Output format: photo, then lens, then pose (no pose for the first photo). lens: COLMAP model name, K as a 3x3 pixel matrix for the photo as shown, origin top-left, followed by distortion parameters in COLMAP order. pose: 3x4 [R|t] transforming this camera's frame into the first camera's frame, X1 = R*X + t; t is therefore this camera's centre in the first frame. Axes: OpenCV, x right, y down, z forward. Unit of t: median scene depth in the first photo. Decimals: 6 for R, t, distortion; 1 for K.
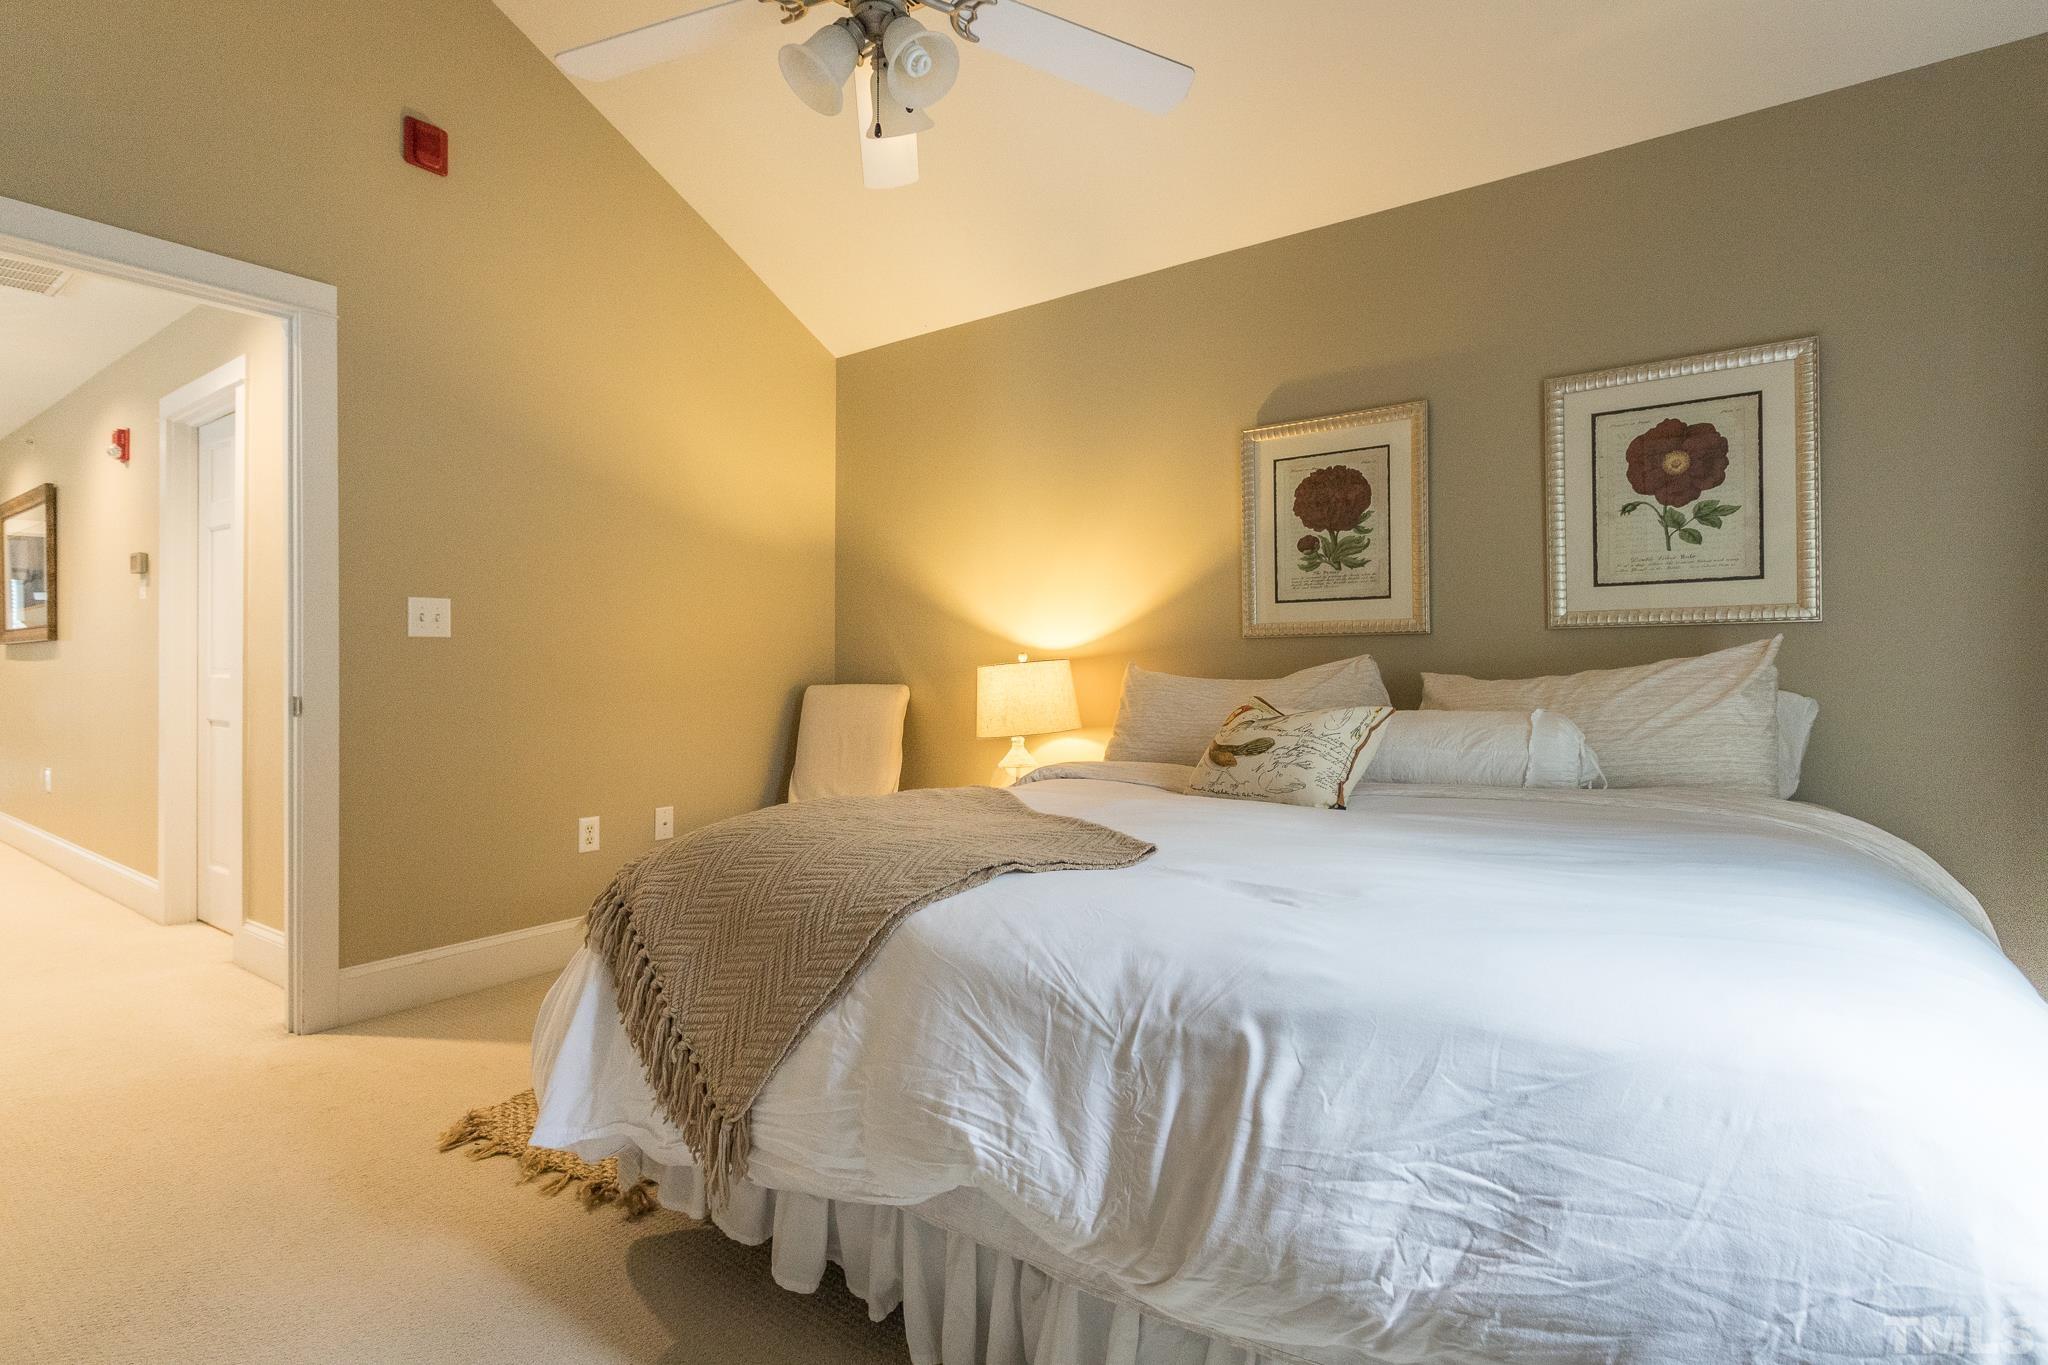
lens RADIAL K [[980.3, 0, 1007.2], [0, 980.3, 666.1], [0, 0, 1]] dist [0.001111, 0.000275]
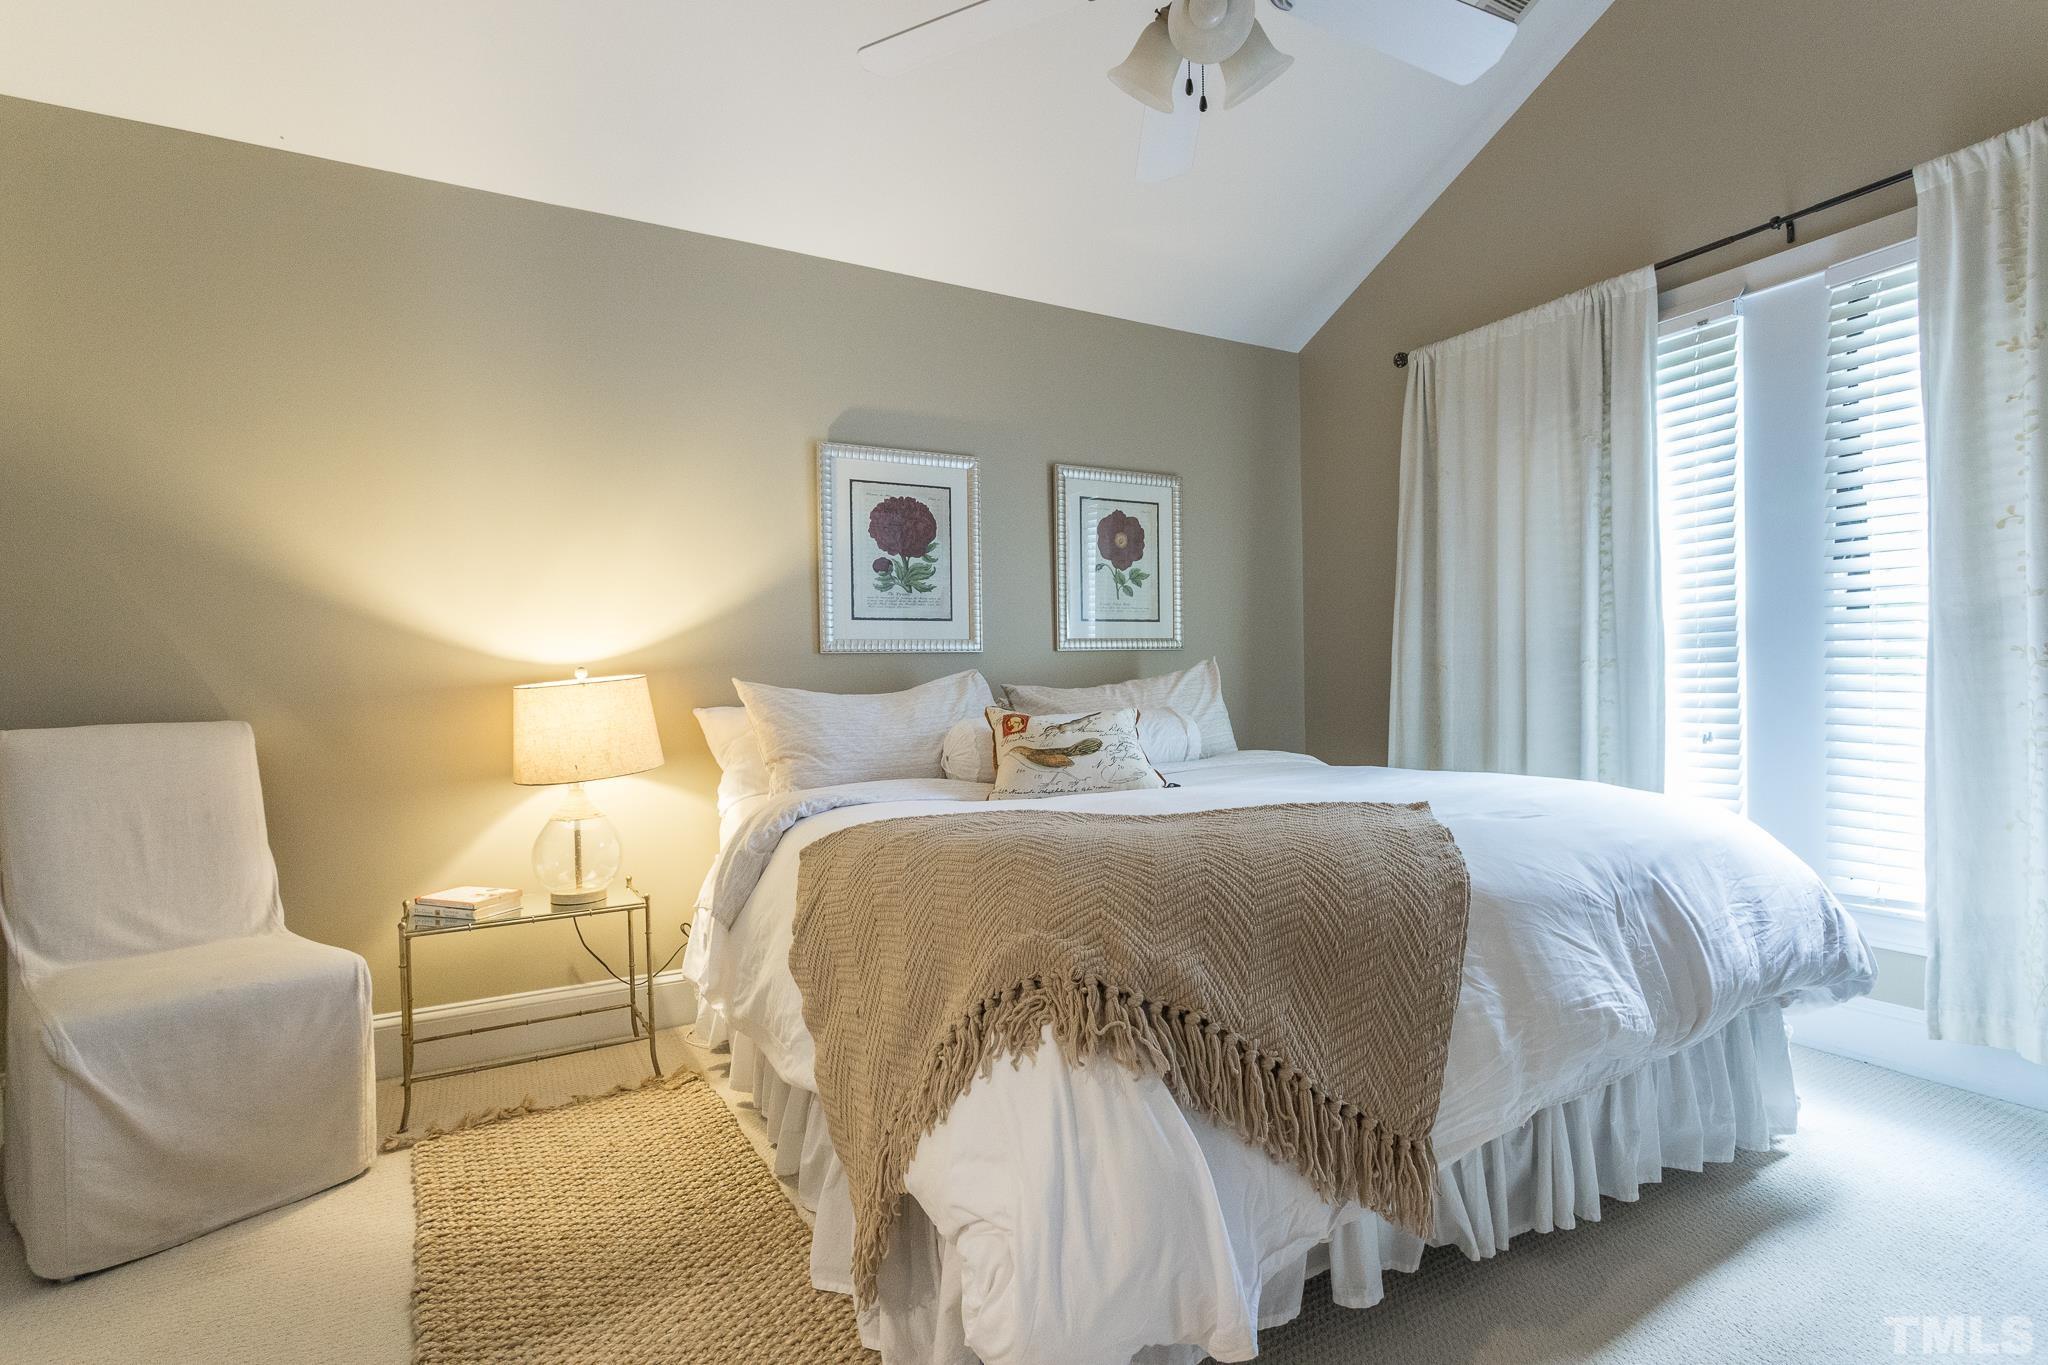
lens RADIAL K [[980.3, 0, 1010.4], [0, 980.3, 690.3], [0, 0, 1]] dist [0.001111, 0.000275]
pose [[0.421486, -0.010814, 0.906771, -0.674339], [0.017800, 0.999835, 0.003650, 0.009214], [-0.906660, 0.014603, 0.421608, 0.493215]]
